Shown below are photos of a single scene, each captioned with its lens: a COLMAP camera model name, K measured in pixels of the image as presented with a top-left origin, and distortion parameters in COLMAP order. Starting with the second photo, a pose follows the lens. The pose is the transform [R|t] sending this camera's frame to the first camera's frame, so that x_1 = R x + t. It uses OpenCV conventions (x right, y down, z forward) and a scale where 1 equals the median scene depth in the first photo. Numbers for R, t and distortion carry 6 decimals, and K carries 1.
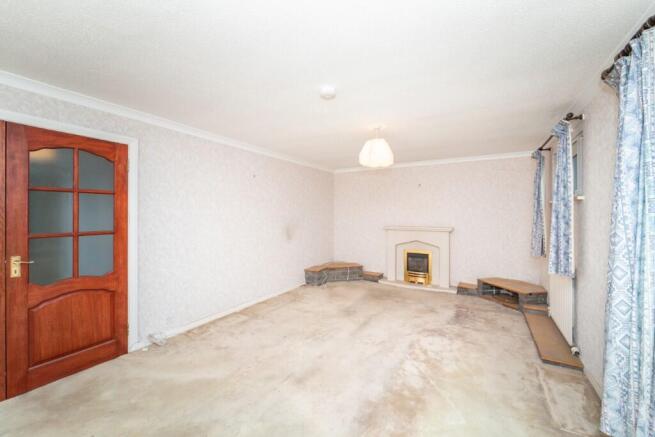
lens RADIAL K [[265.7, 0, 330.8], [0, 265.7, 216.2], [0, 0, 1]] dist [-0.002303, 0.000160]
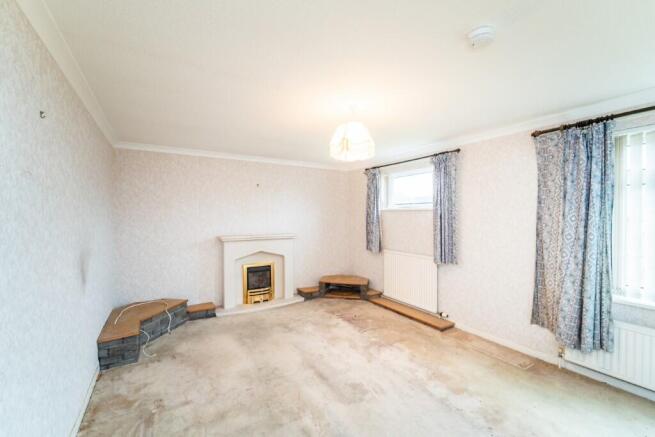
lens RADIAL K [[265.7, 0, 326.3], [0, 265.7, 221.6], [0, 0, 1]] dist [-0.002303, 0.000160]
pose [[0.488087, -0.024057, 0.872463, -0.338616], [0.013114, 0.999709, 0.020230, -0.018720], [-0.872696, 0.001567, 0.488261, 0.456826]]
